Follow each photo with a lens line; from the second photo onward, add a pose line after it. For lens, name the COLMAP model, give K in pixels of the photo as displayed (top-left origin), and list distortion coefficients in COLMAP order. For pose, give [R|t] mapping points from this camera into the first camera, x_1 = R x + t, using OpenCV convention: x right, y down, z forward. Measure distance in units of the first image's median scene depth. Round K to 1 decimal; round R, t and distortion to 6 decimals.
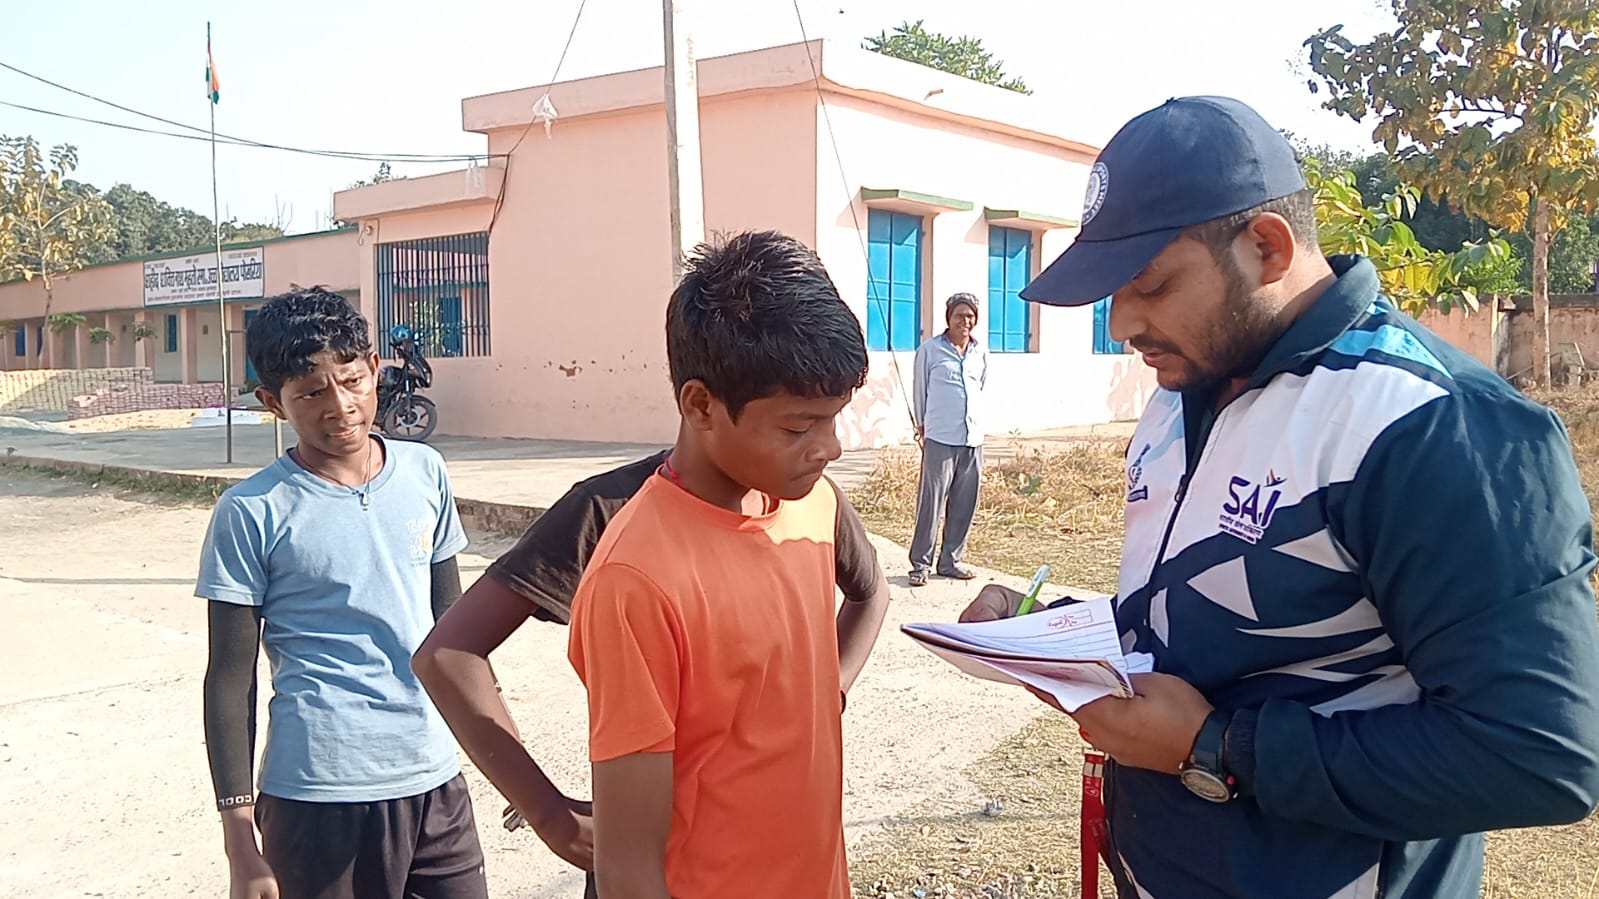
lens RADIAL K [[1360.9, 0, 795.0], [0, 1360.9, 469.7], [0, 0, 1]] dist [0.127237, -0.304431]
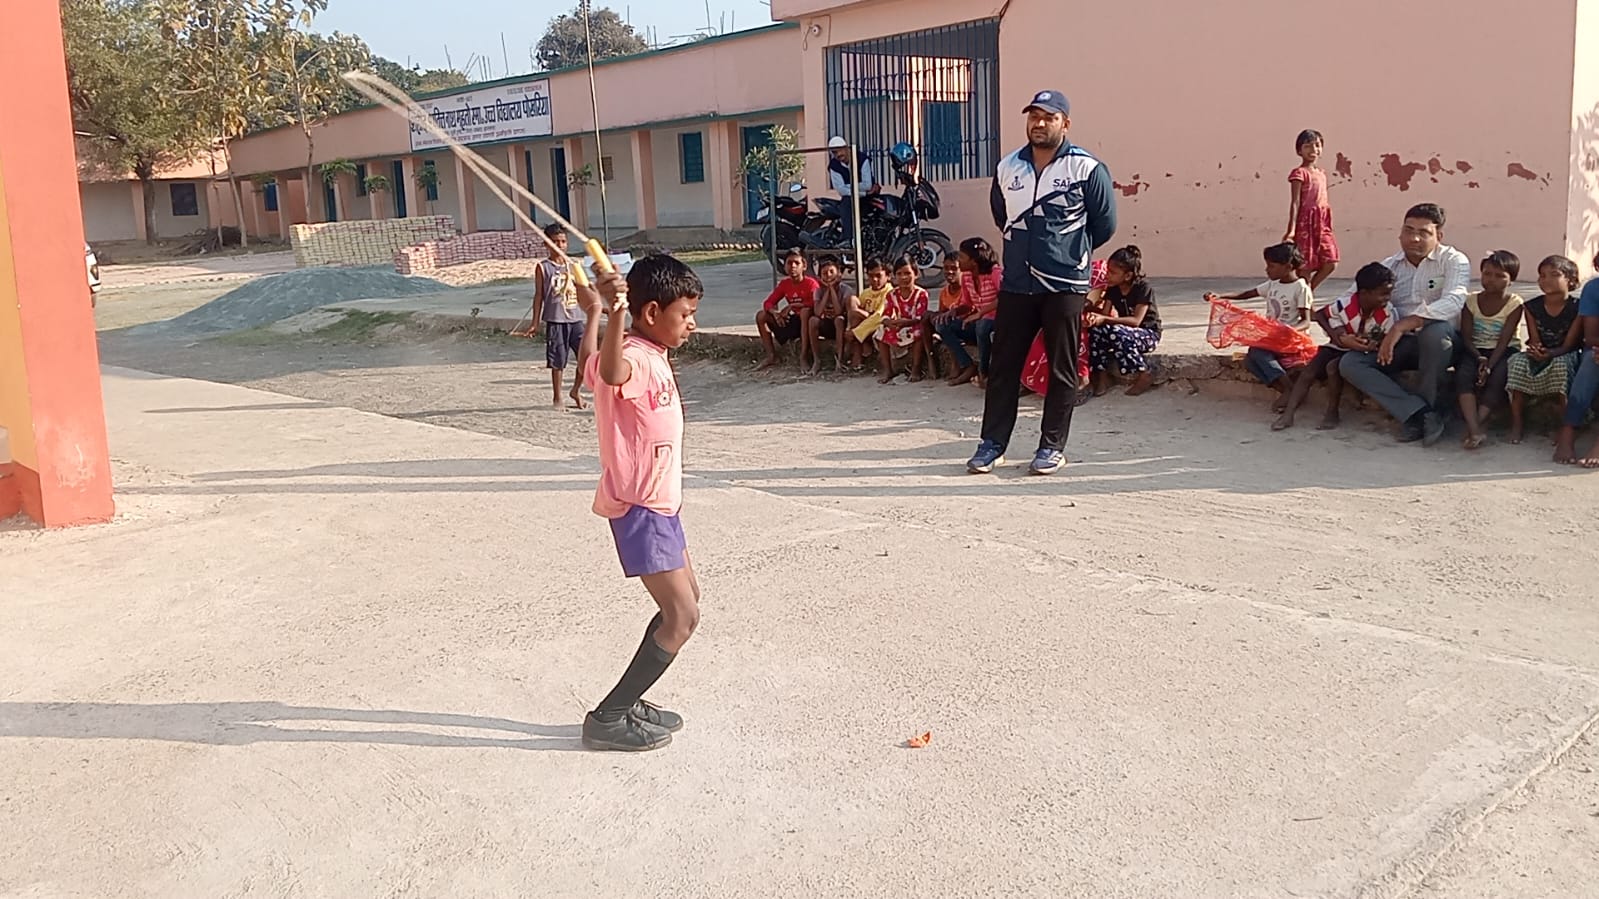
lens RADIAL K [[1374.4, 0, 799.5], [0, 1374.4, 449.5], [0, 0, 1]] dist [0.089155, -0.178166]
pose [[0.993205, -0.018302, -0.114933, -0.135331], [0.030098, 0.994354, 0.101757, -0.004847], [0.112422, -0.104524, 0.988148, 0.088399]]
